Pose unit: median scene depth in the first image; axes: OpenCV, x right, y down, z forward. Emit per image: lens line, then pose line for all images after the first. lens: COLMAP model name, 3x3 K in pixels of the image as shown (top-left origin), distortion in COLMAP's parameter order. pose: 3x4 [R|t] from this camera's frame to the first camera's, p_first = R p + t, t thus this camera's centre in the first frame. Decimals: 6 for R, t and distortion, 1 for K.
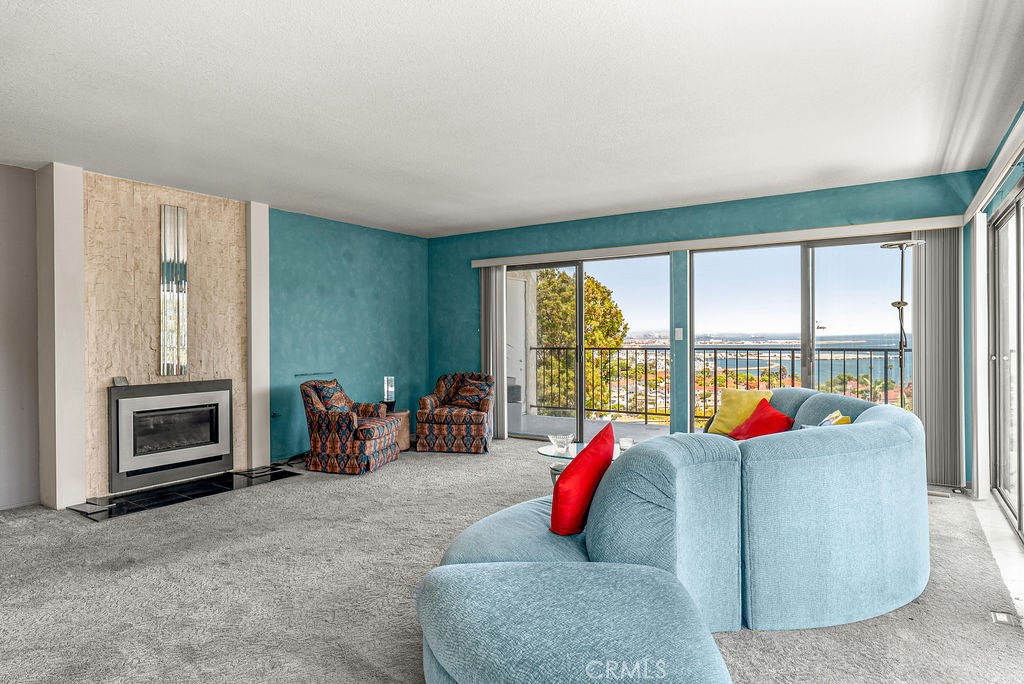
lens RADIAL K [[587.0, 0, 512.2], [0, 587.0, 340.0], [0, 0, 1]] dist [0.001491, -0.000034]
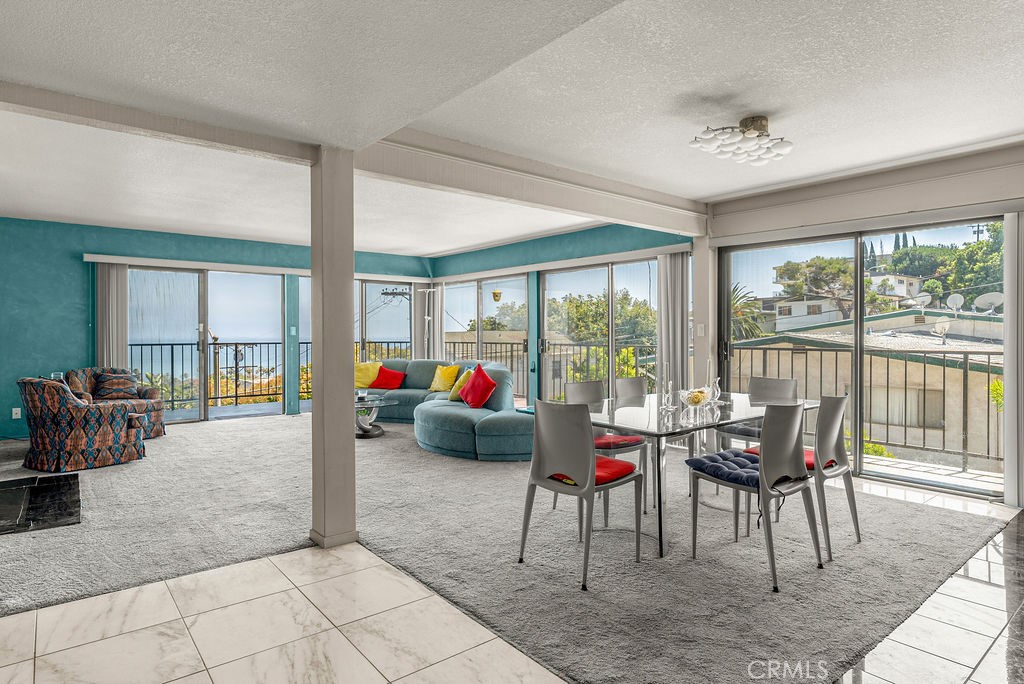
lens RADIAL K [[587.0, 0, 513.6], [0, 587.0, 341.8], [0, 0, 1]] dist [0.001491, -0.000034]
pose [[0.310408, -0.004416, 0.950593, -0.895740], [0.005896, 0.999979, 0.002720, 0.014464], [-0.950585, 0.004760, 0.310427, 0.024012]]
